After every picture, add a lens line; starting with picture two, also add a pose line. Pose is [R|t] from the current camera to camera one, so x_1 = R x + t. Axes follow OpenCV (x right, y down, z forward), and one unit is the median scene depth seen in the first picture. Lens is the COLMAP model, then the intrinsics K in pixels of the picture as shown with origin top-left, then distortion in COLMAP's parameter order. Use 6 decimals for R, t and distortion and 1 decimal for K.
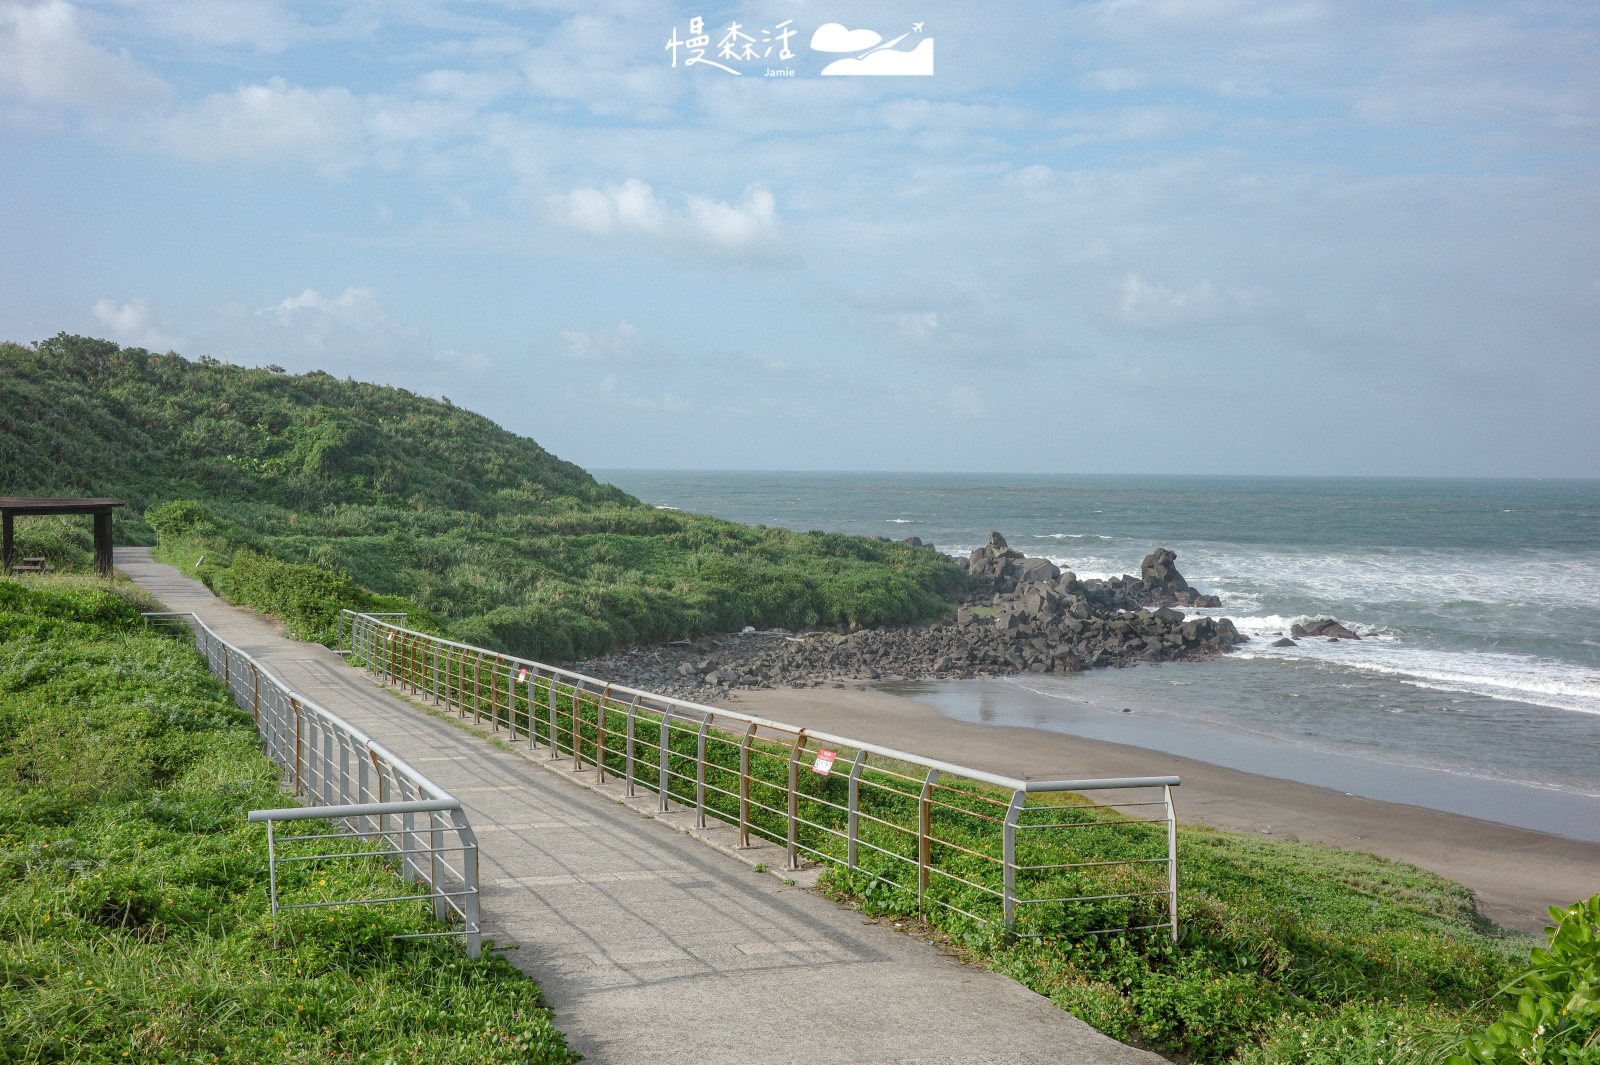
lens RADIAL K [[1807.2, 0, 800.4], [0, 1807.2, 530.0], [0, 0, 1]] dist [0.031359, 0.000000]
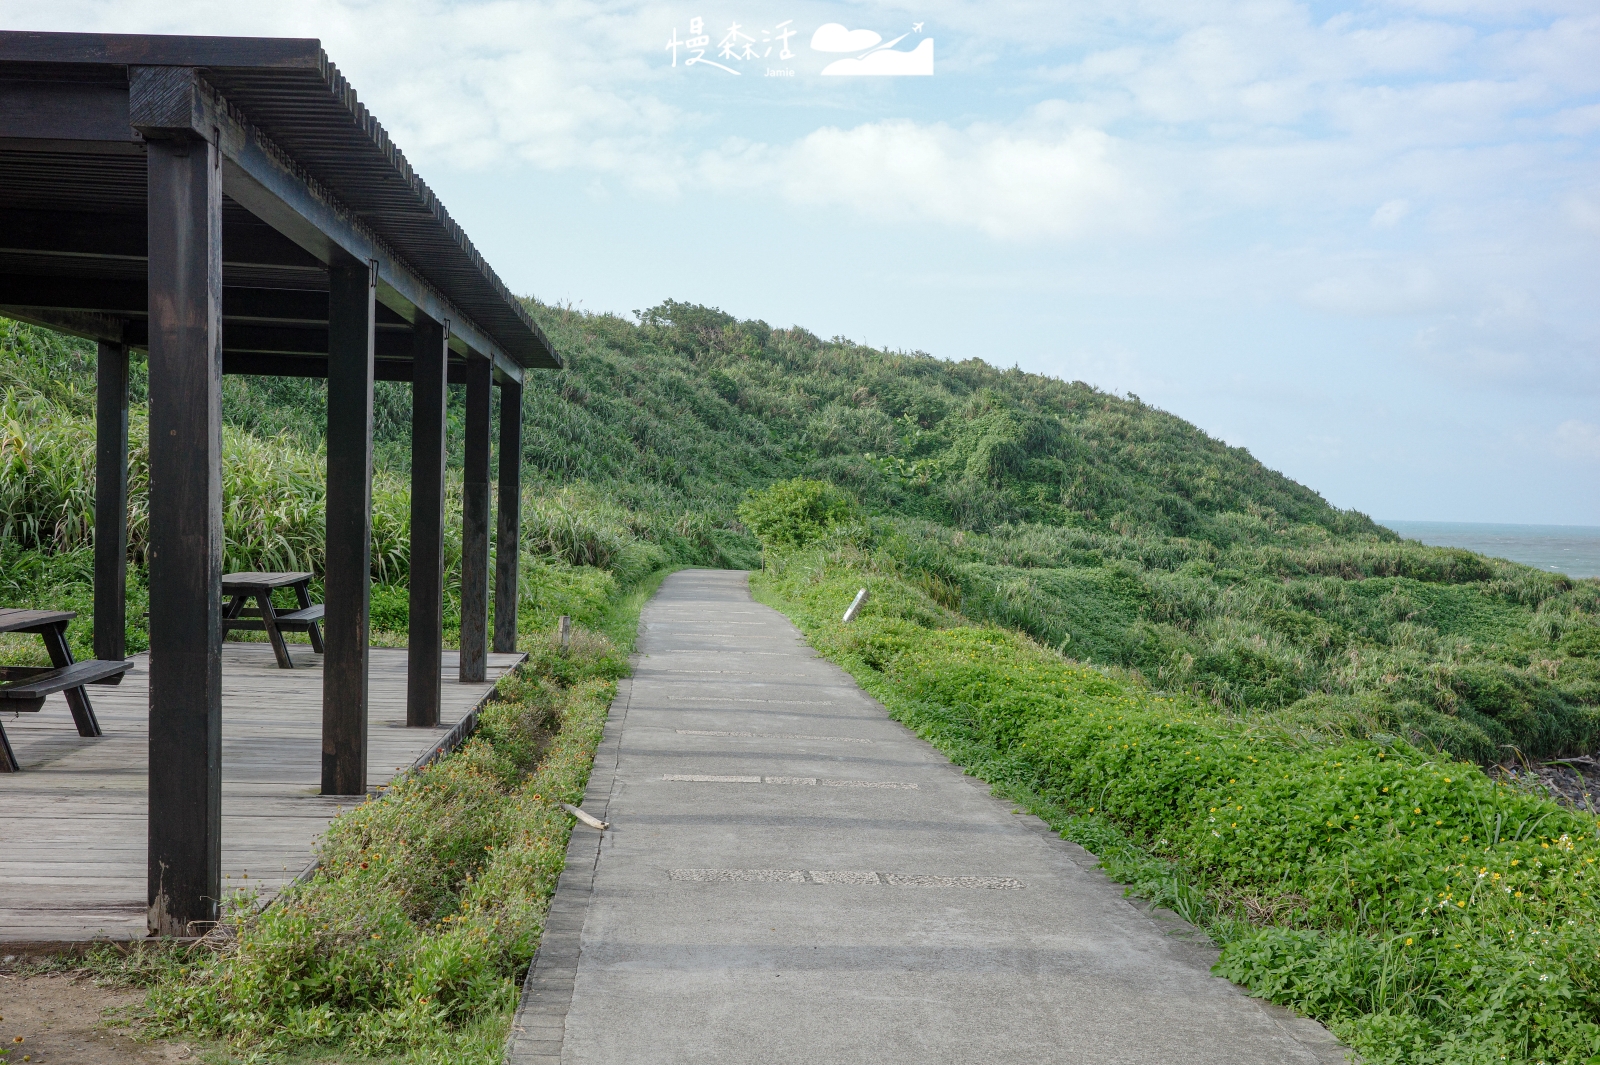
lens RADIAL K [[1807.2, 0, 798.9], [0, 1807.2, 536.1], [0, 0, 1]] dist [0.031359, 0.000000]
pose [[0.945152, 0.025159, -0.325662, -0.093144], [-0.031981, 0.999367, -0.015611, 0.003987], [0.325063, 0.025170, 0.945358, 0.273348]]
